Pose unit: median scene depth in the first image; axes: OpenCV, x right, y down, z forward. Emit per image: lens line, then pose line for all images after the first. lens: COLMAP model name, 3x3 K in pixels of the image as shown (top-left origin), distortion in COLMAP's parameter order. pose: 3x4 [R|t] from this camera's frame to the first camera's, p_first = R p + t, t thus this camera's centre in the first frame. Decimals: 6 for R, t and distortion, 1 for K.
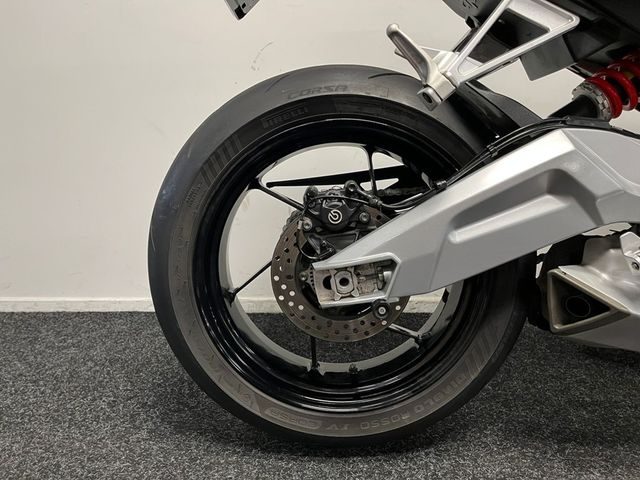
lens RADIAL K [[485.2, 0, 320.6], [0, 485.2, 237.2], [0, 0, 1]] dist [0.068997, -0.094688]
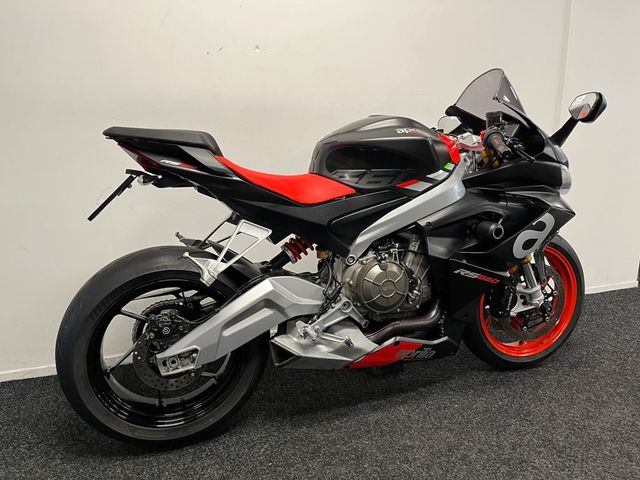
lens RADIAL K [[485.2, 0, 320.6], [0, 485.2, 237.2], [0, 0, 1]] dist [0.068997, -0.094688]
pose [[0.939064, -0.082131, 0.333787, -0.013274], [0.078856, 0.996612, 0.023374, -0.421780], [-0.334576, 0.004371, 0.942359, -1.124937]]
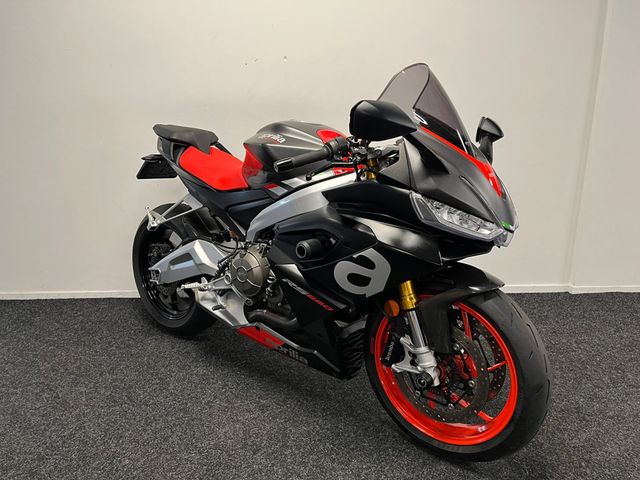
lens RADIAL K [[485.2, 0, 320.6], [0, 485.2, 237.2], [0, 0, 1]] dist [0.068997, -0.094688]
pose [[0.773567, 0.159294, -0.613367, 2.799659], [-0.132233, 0.987161, 0.089599, -0.580839], [0.619764, 0.011796, 0.784699, -0.865842]]
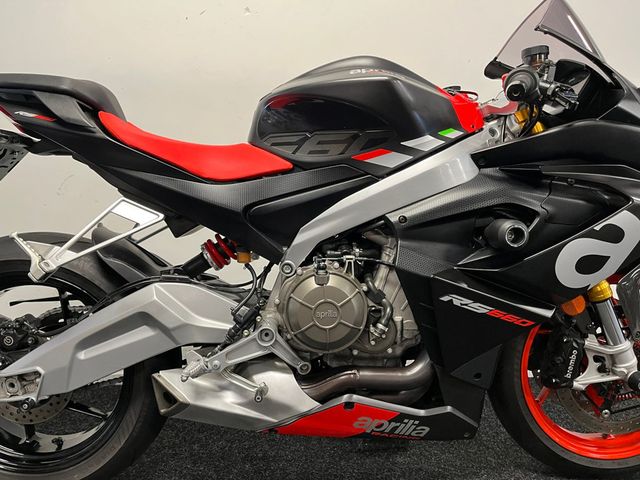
lens RADIAL K [[485.2, 0, 320.6], [0, 485.2, 237.2], [0, 0, 1]] dist [0.068997, -0.094688]
pose [[0.998926, -0.007650, 0.045702, 0.908956], [0.011189, 0.996915, -0.077689, -0.229501], [-0.044967, 0.078117, 0.995930, -0.568988]]
